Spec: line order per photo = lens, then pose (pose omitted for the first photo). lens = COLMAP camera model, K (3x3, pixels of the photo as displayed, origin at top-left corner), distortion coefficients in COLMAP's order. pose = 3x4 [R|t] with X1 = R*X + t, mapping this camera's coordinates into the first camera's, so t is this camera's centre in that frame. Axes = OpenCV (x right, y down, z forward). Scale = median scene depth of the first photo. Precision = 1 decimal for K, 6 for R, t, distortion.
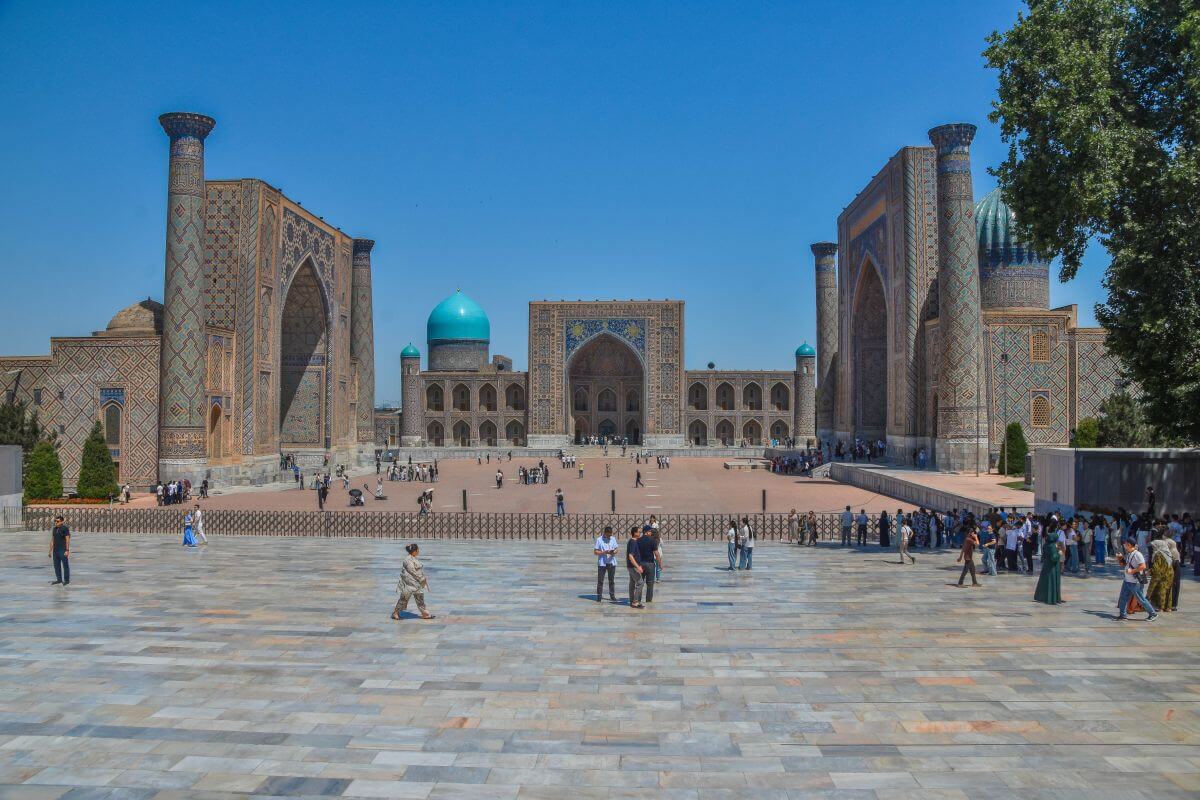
lens RADIAL K [[954.4, 0, 593.8], [0, 954.4, 413.8], [0, 0, 1]] dist [-0.158618, 0.111799]
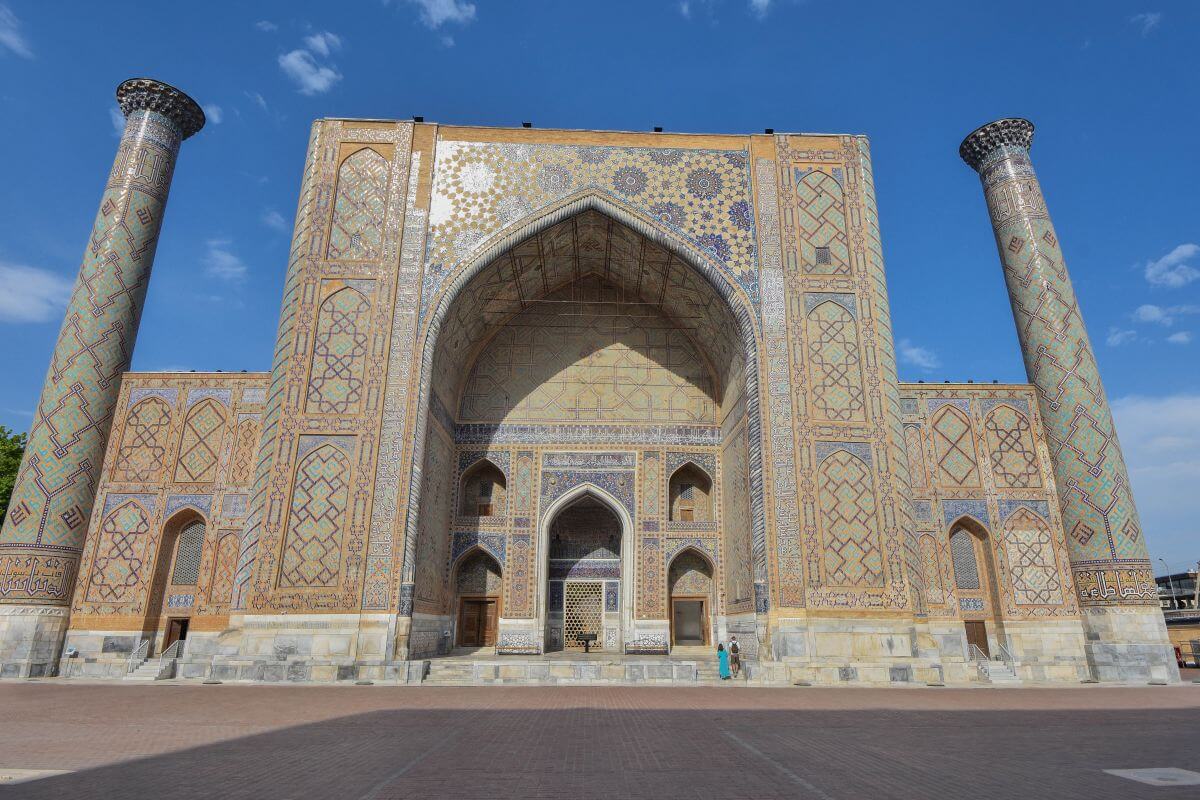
lens RADIAL K [[697.7, 0, 610.8], [0, 697.7, 389.4], [0, 0, 1]] dist [0.045851, -0.057478]
pose [[0.083392, -0.326445, -0.941530, 0.011101], [0.004022, 0.944924, -0.327266, 0.032627], [0.996509, 0.023504, 0.080112, 0.678854]]
